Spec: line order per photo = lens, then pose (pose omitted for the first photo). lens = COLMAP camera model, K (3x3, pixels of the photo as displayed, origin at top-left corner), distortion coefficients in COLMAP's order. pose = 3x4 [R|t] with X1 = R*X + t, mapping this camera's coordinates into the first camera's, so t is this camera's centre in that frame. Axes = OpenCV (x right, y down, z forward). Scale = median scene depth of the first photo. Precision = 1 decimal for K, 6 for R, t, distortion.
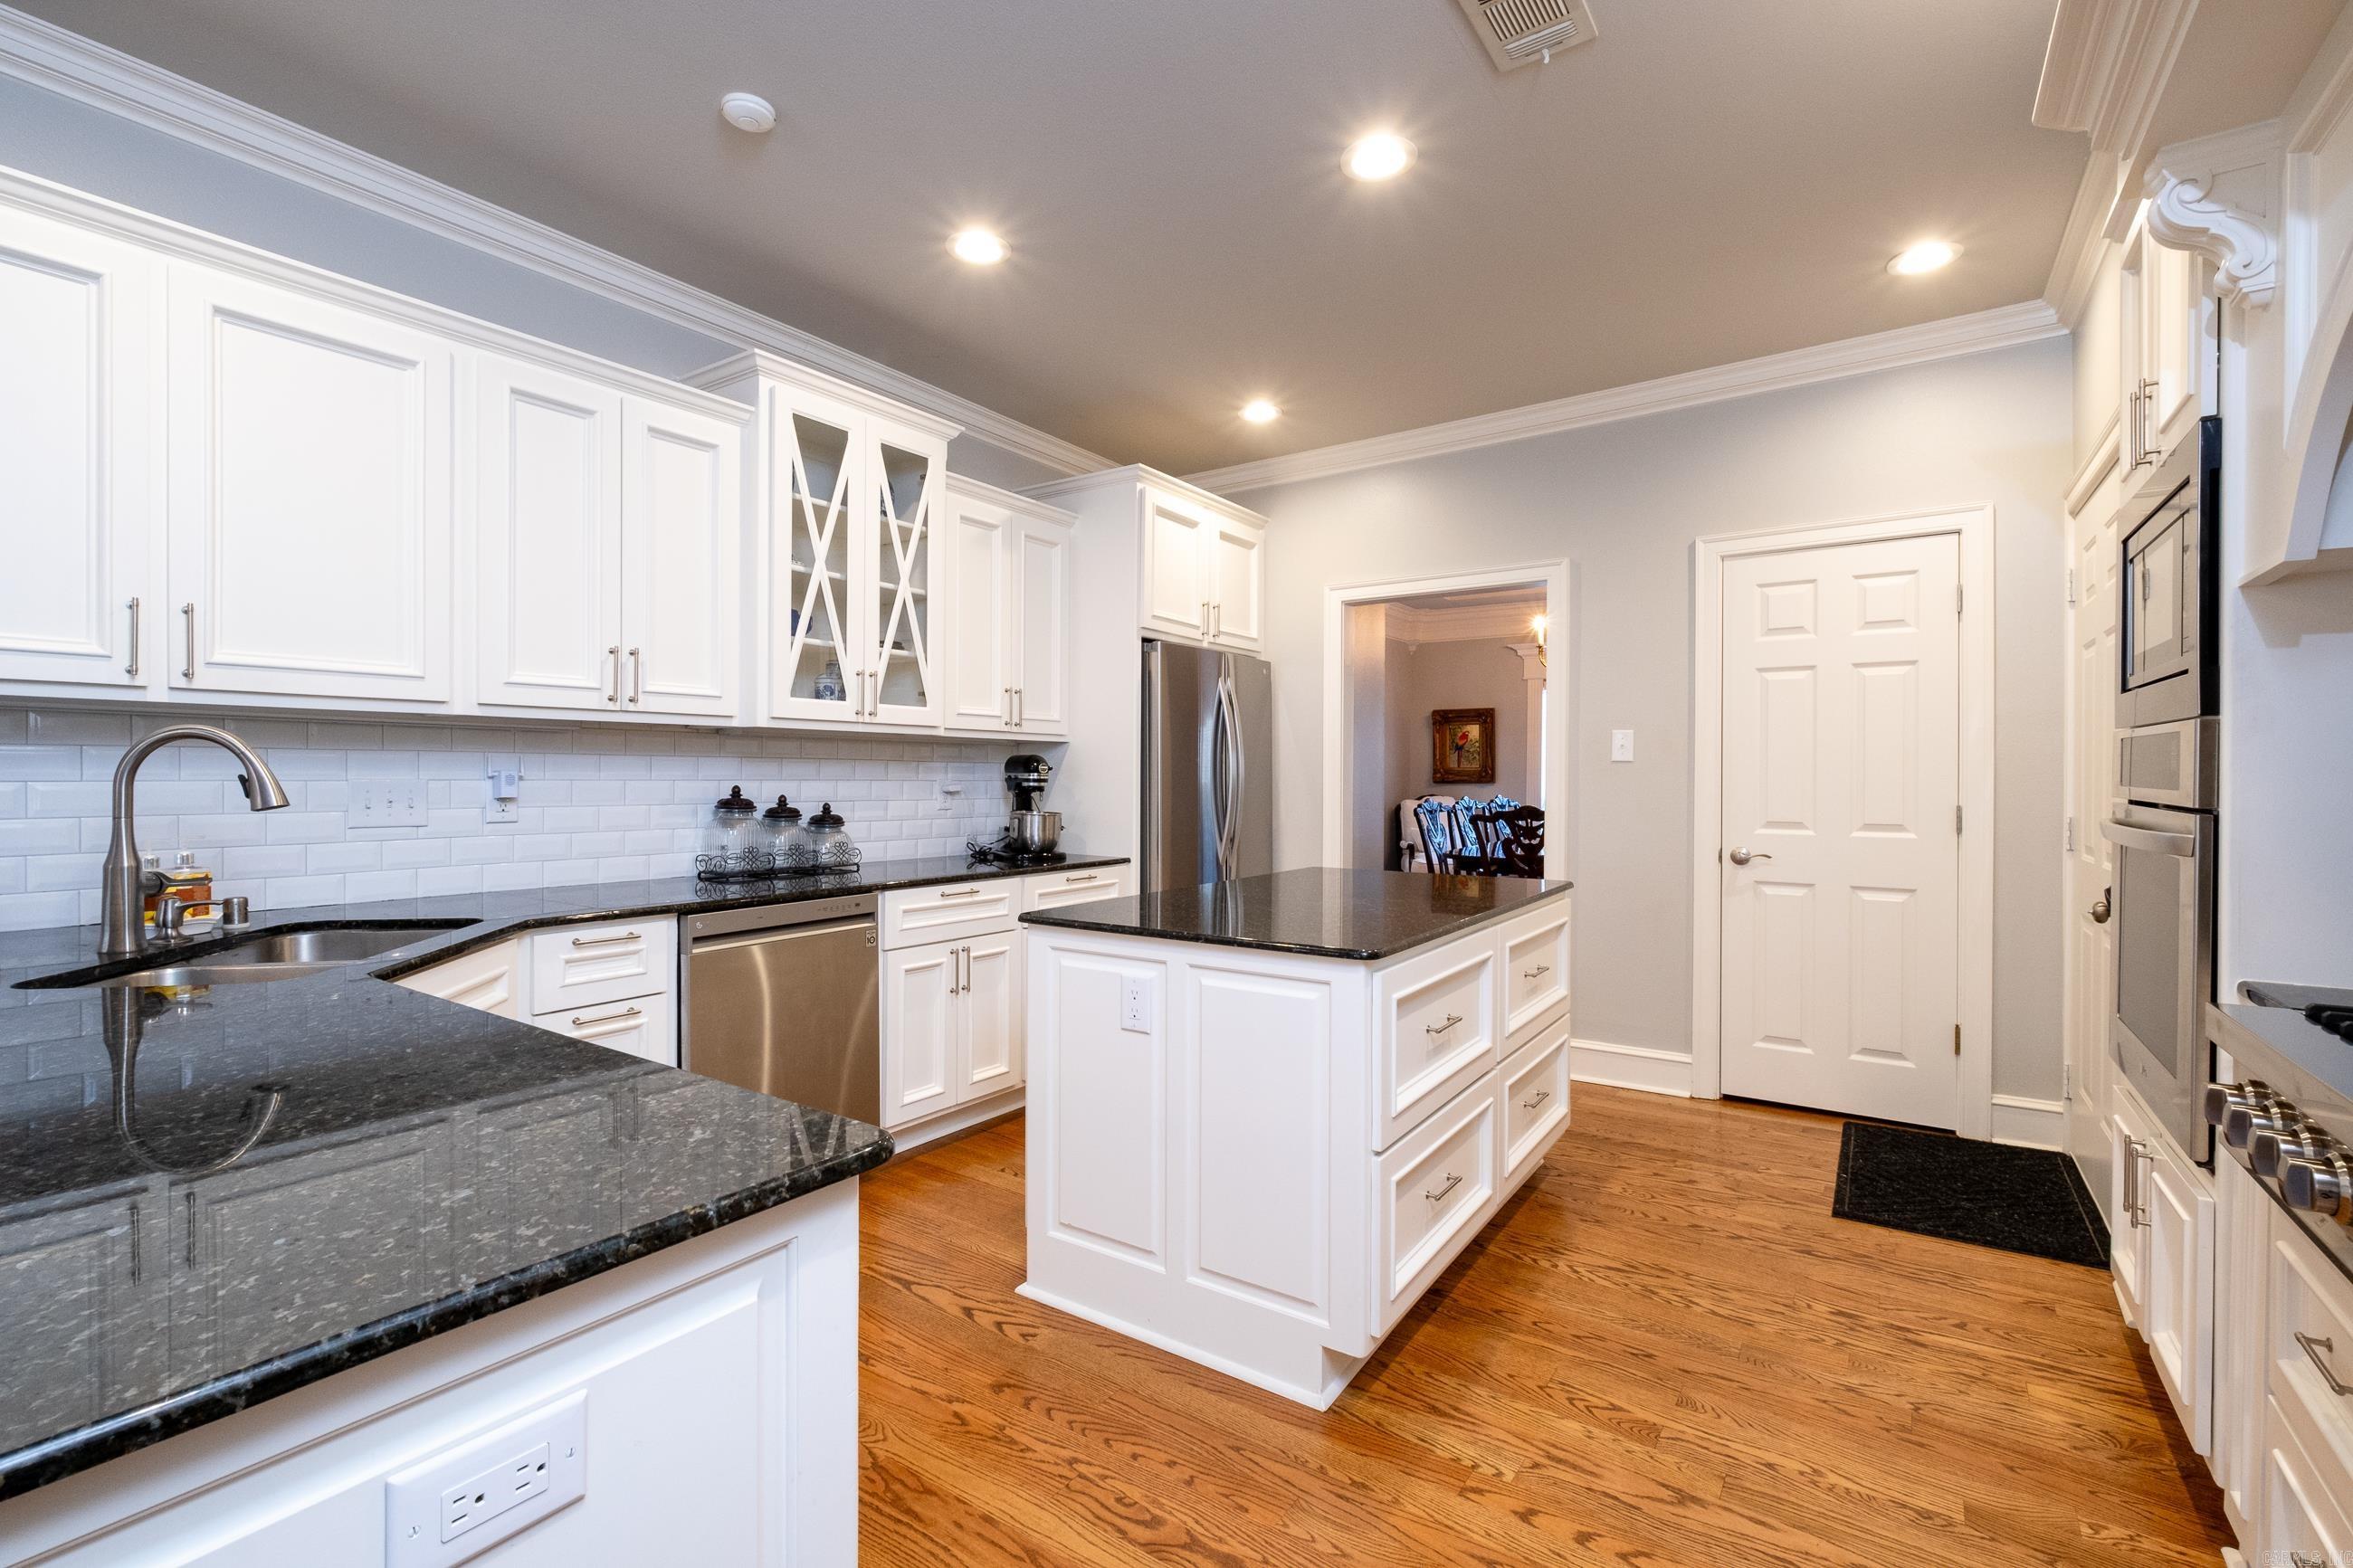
lens RADIAL K [[1032.7, 0, 1185.8], [0, 1032.7, 771.5], [0, 0, 1]] dist [-0.001156, -0.000160]
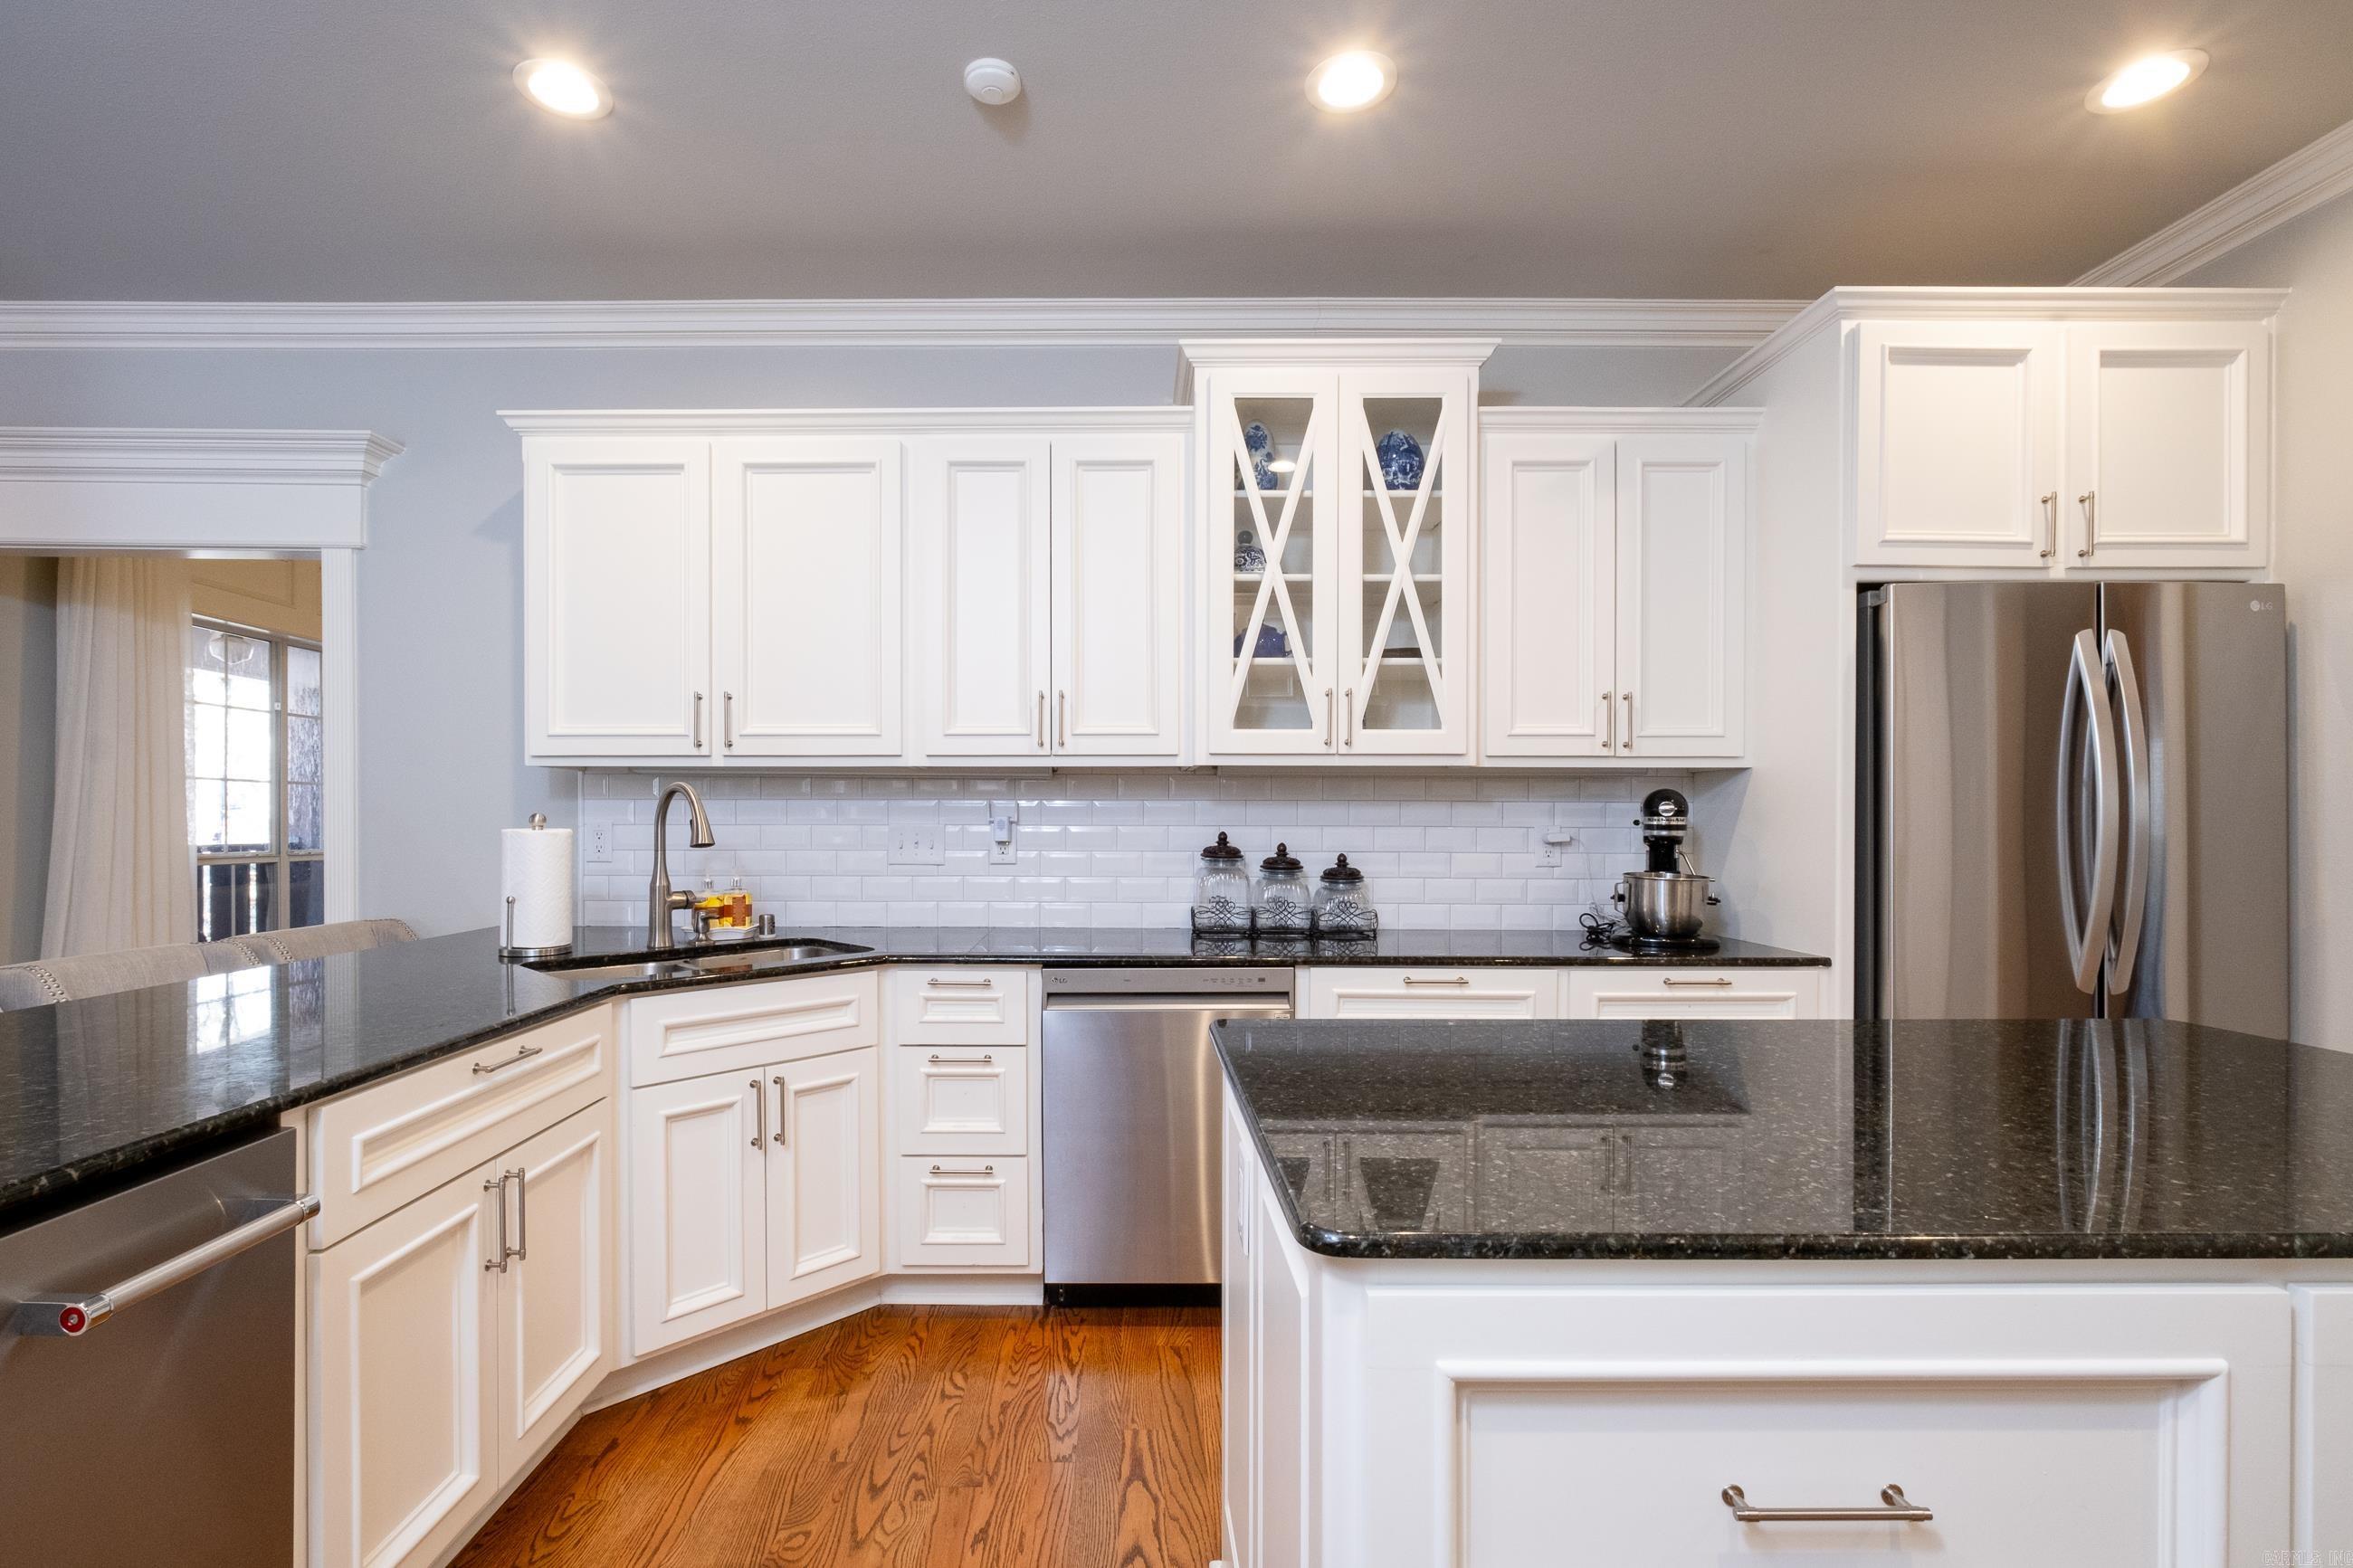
lens RADIAL K [[1066.4, 0, 1188.2], [0, 1066.4, 823.7], [0, 0, 1]] dist [-0.005717, -0.000487]
pose [[0.555155, -0.000241, -0.831747, 0.303494], [0.003596, 0.999991, 0.002111, 0.004304], [0.831739, -0.004163, 0.555151, 0.431907]]
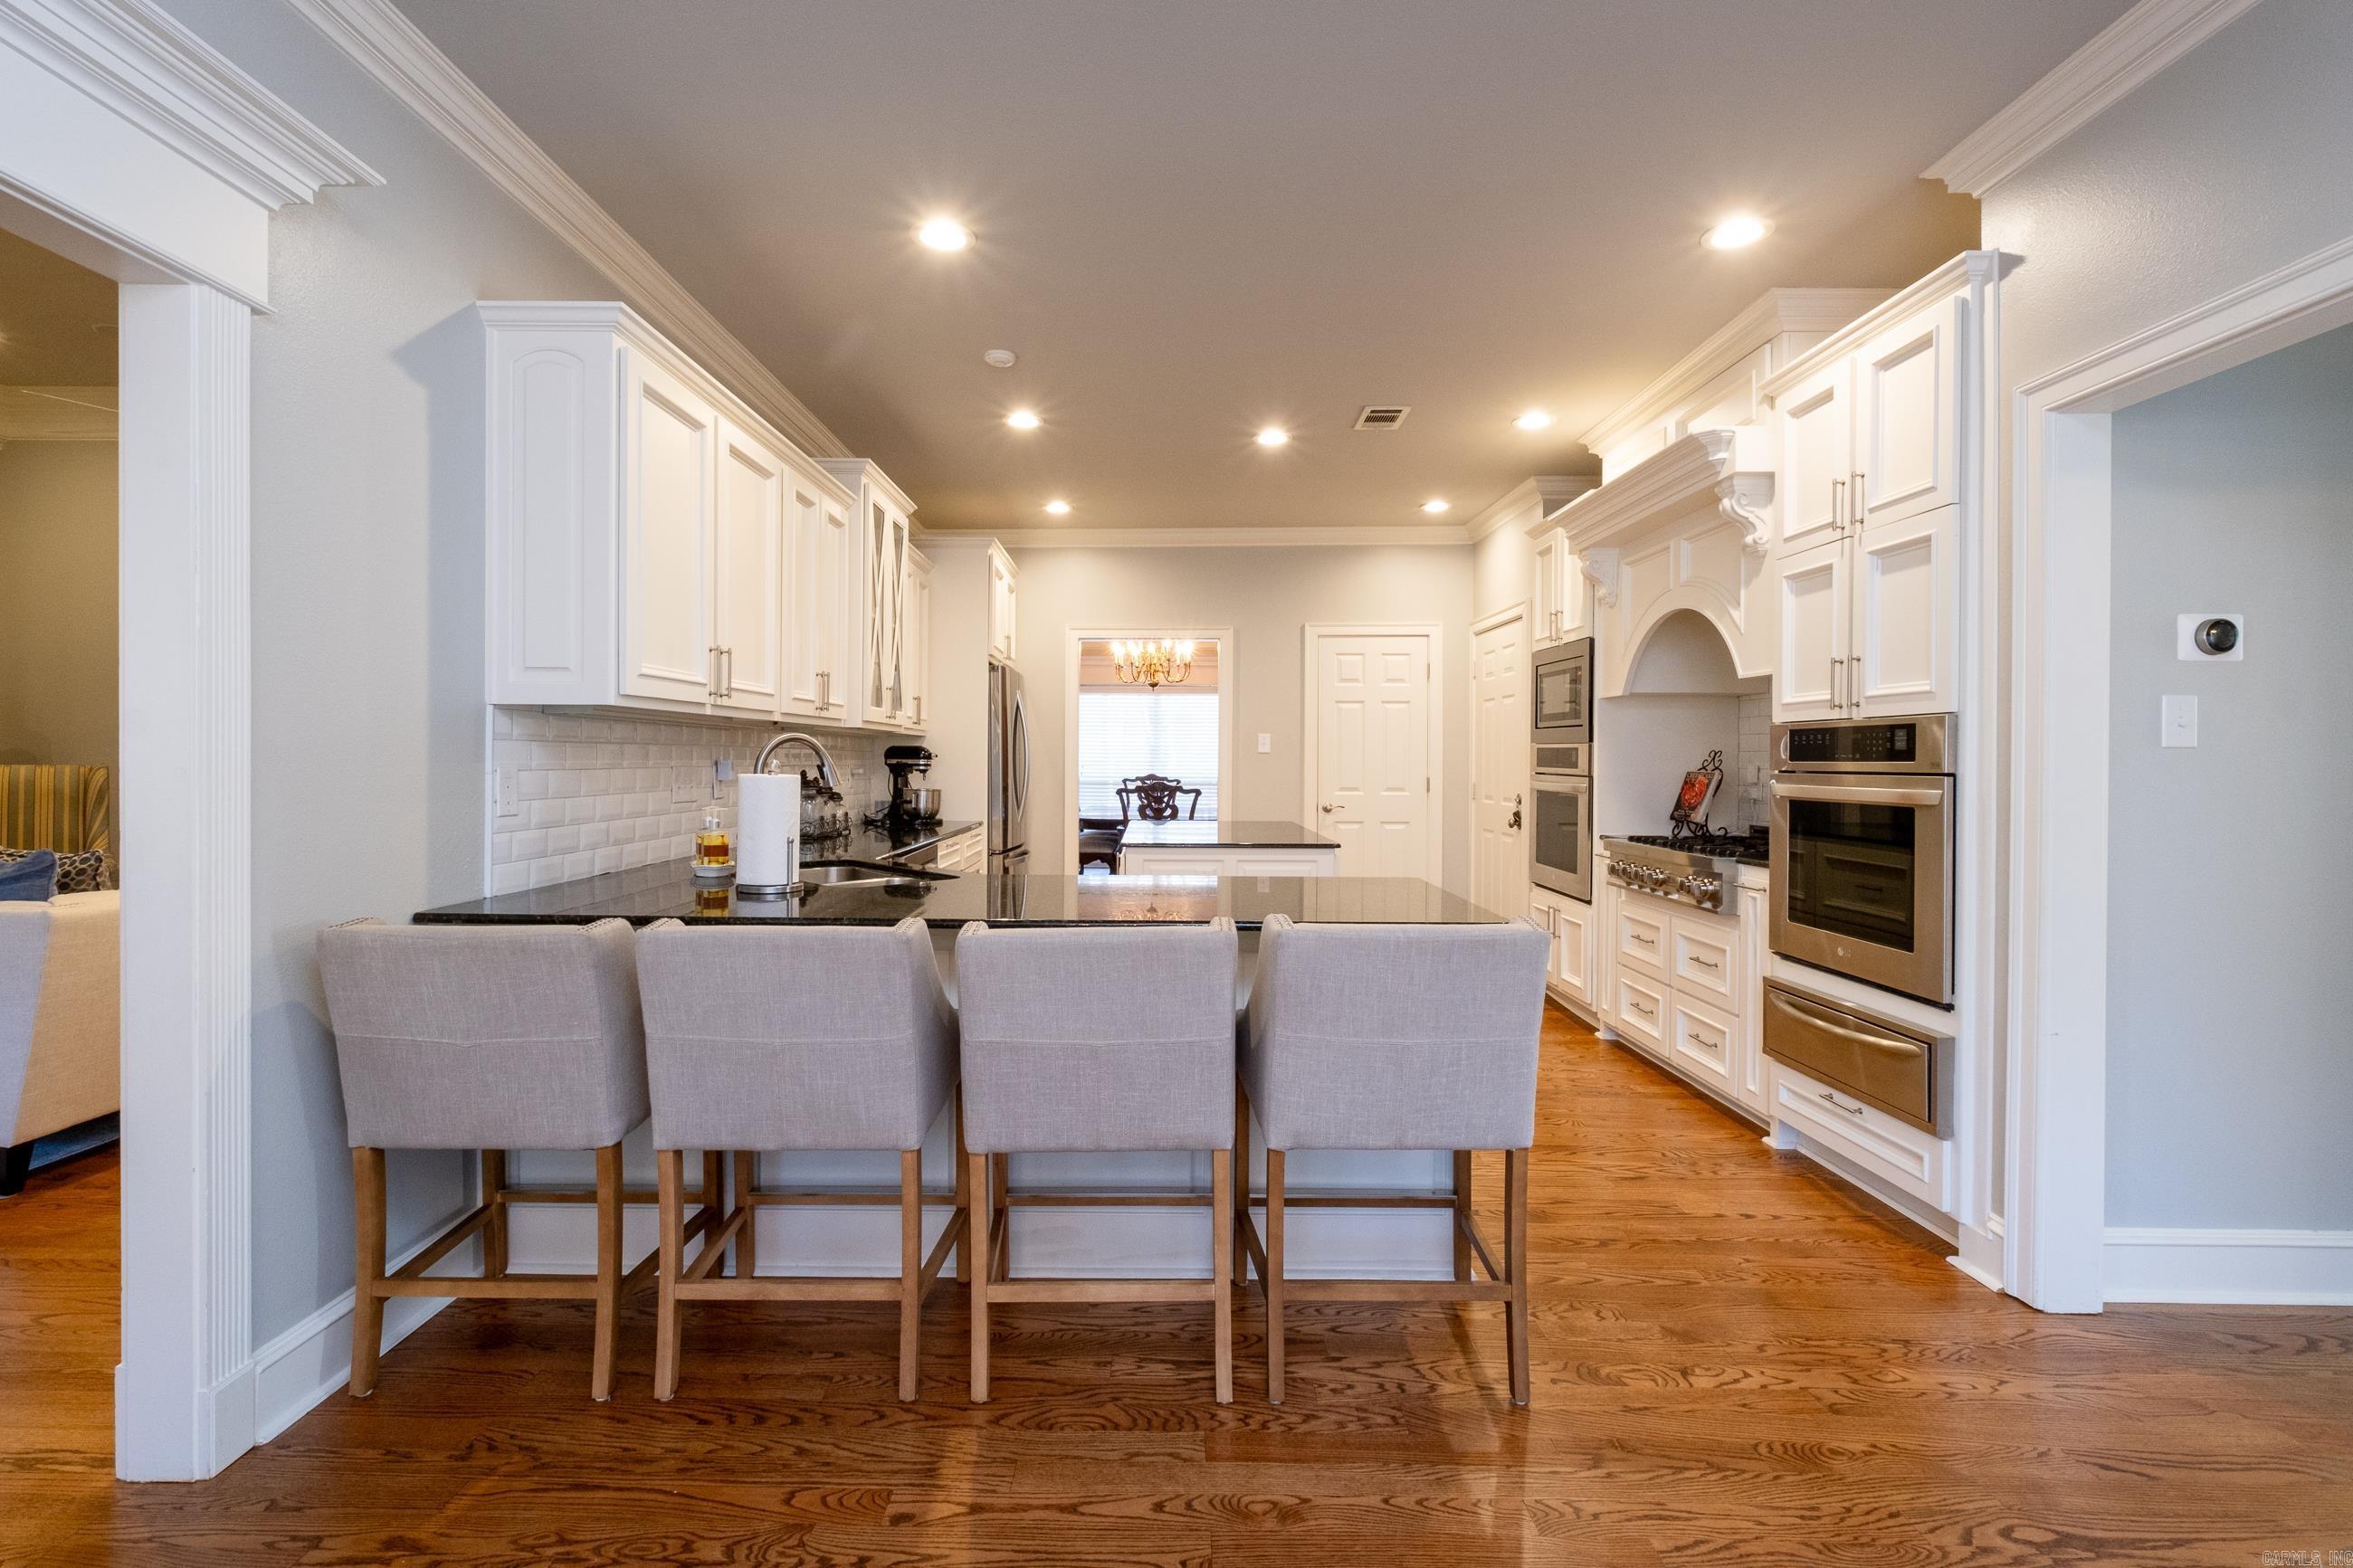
lens RADIAL K [[1043.5, 0, 1160.0], [0, 1043.5, 771.8], [0, 0, 1]] dist [0.000920, 0.000132]
pose [[0.830496, -0.005996, 0.556992, -0.771395], [-0.004042, 0.999851, 0.016790, -0.008495], [-0.557010, -0.016195, 0.830348, -0.352682]]
